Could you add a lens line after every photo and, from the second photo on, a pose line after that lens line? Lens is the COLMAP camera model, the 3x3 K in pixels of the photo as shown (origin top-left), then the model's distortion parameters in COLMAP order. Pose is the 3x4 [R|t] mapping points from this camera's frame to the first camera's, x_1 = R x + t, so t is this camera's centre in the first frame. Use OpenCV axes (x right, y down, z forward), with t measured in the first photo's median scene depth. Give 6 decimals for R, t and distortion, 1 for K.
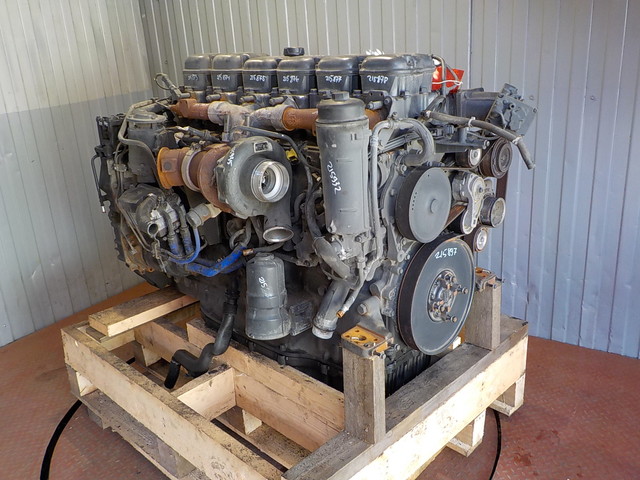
lens RADIAL K [[590.7, 0, 319.5], [0, 590.7, 240.3], [0, 0, 1]] dist [0.023086, 0.000000]
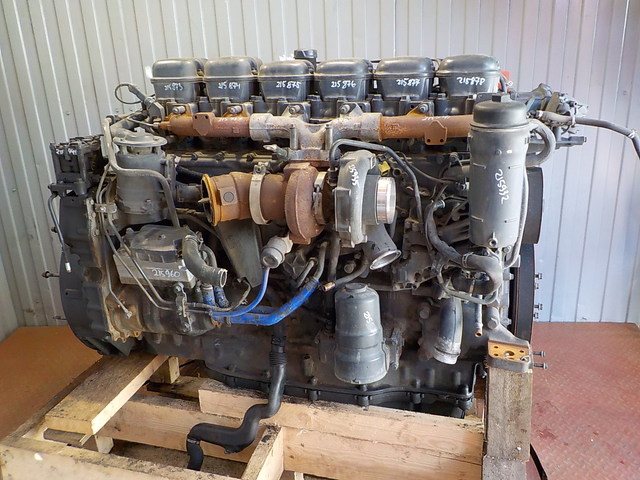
lens RADIAL K [[590.7, 0, 321.3], [0, 590.7, 239.2], [0, 0, 1]] dist [0.023086, 0.000000]
pose [[0.883787, -0.139392, 0.446644, -0.461129], [0.147786, 0.988887, 0.016192, -0.057983], [-0.443937, 0.051698, 0.894565, 0.216597]]
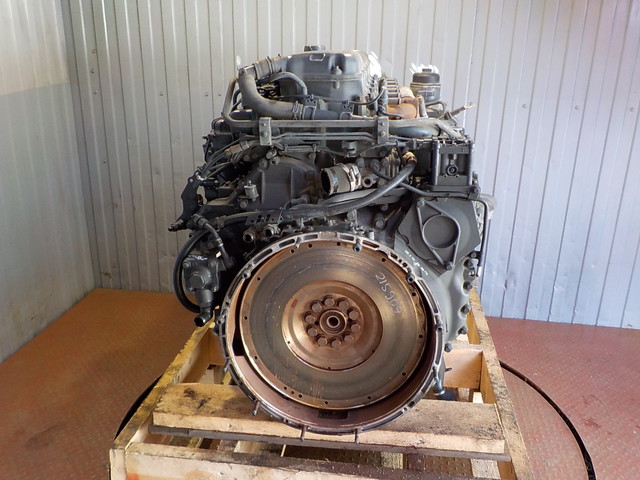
lens RADIAL K [[590.7, 0, 320.1], [0, 590.7, 242.6], [0, 0, 1]] dist [0.023086, 0.000000]
pose [[0.912400, -0.066300, 0.403894, -0.593174], [0.067695, 0.997647, 0.010840, -0.025427], [-0.403663, 0.017451, 0.914741, 0.168761]]
